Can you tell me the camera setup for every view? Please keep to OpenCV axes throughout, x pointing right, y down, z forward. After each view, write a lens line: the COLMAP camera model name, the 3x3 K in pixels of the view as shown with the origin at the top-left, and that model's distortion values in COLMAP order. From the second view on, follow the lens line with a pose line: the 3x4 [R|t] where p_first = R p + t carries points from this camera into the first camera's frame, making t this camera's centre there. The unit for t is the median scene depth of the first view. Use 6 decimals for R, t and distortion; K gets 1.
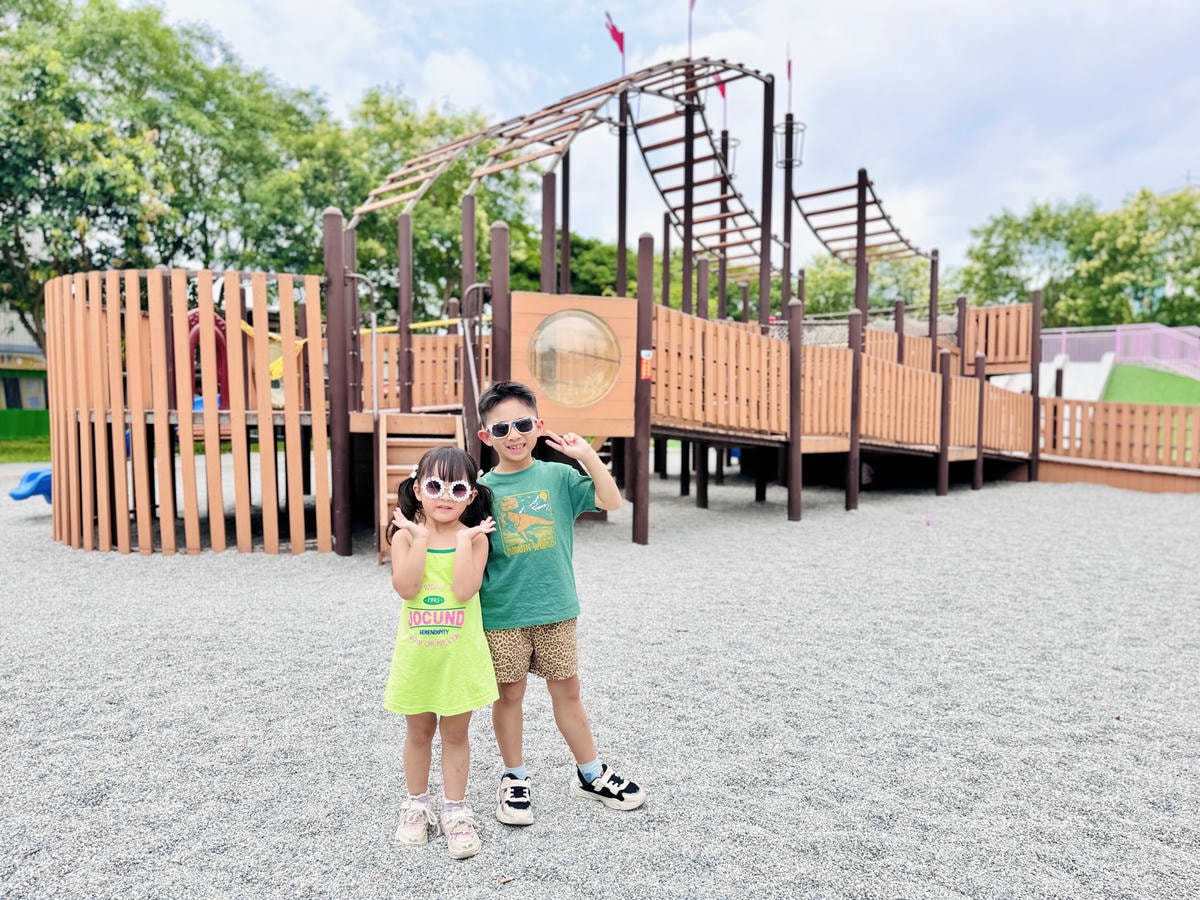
lens RADIAL K [[840.8, 0, 594.3], [0, 840.8, 450.4], [0, 0, 1]] dist [0.009535, 0.002725]
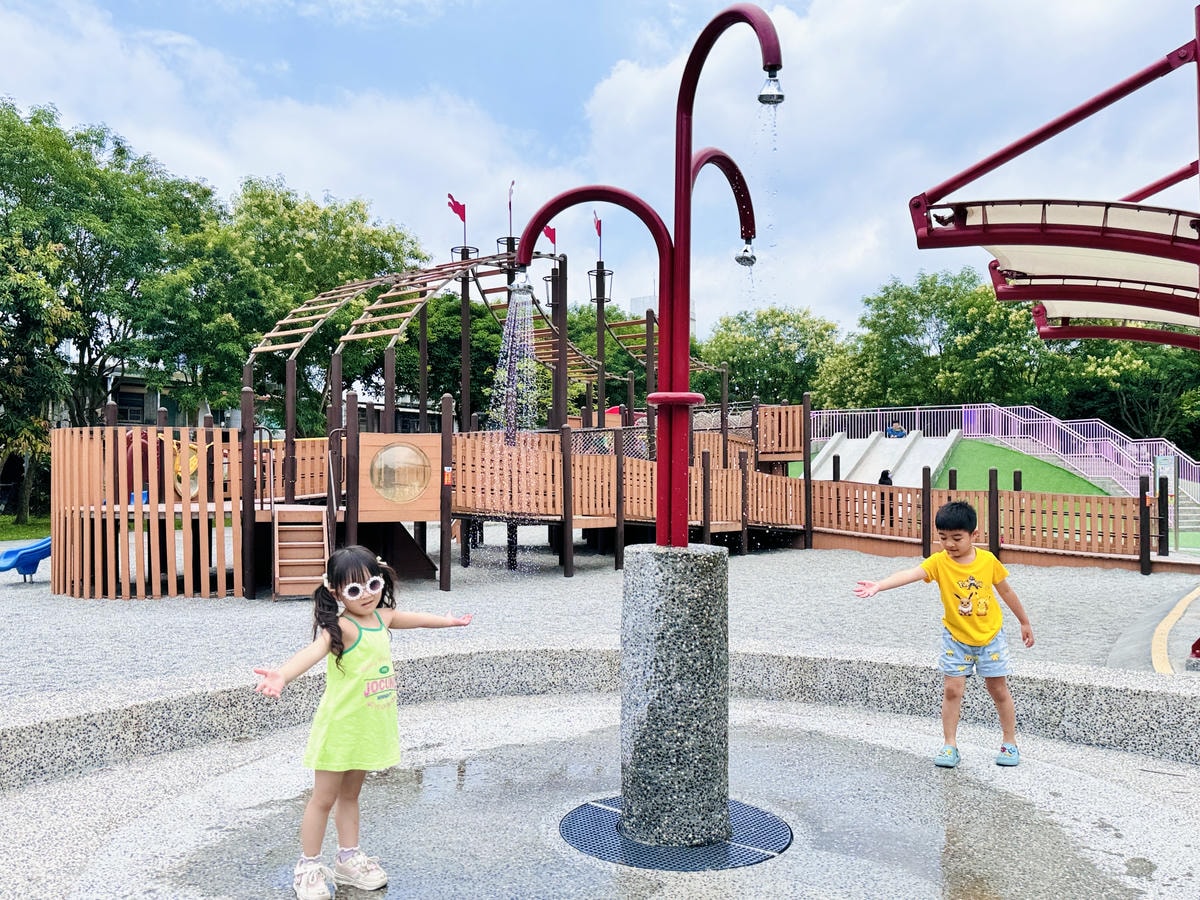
lens RADIAL K [[1034.3, 0, 606.6], [0, 1034.3, 453.6], [0, 0, 1]] dist [0.019032, -0.018975]
pose [[0.996837, -0.006731, 0.079185, 0.106899], [0.011747, 0.997941, -0.063051, -0.009461], [-0.078598, 0.063781, 0.994864, -0.495276]]
